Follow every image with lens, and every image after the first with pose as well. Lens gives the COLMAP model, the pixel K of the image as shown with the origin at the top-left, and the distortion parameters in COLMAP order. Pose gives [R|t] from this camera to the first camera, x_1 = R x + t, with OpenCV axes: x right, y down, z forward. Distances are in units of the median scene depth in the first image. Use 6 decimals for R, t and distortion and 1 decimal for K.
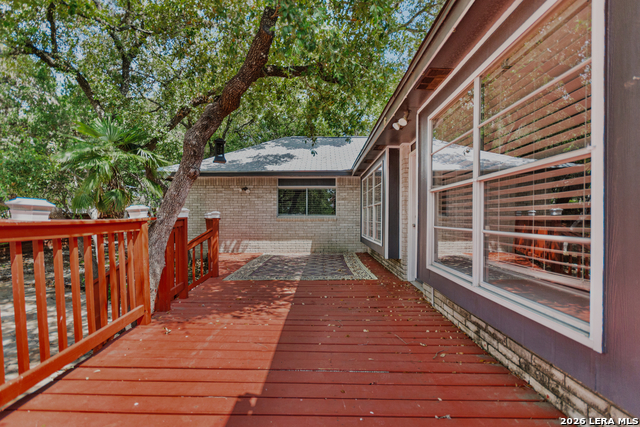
lens RADIAL K [[279.8, 0, 316.7], [0, 279.8, 216.0], [0, 0, 1]] dist [0.009843, 0.000569]
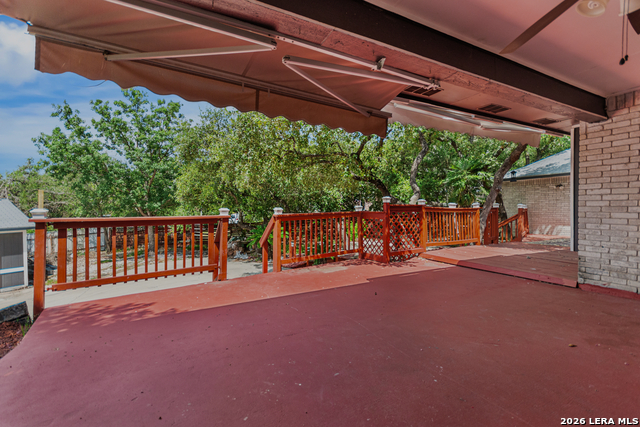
lens RADIAL K [[279.8, 0, 317.0], [0, 279.8, 211.2], [0, 0, 1]] dist [0.009843, 0.000569]
pose [[0.454606, 0.012137, -0.890610, 0.596051], [-0.000190, 0.999908, 0.013530, 0.002524], [0.890693, -0.005982, 0.454566, -0.883064]]
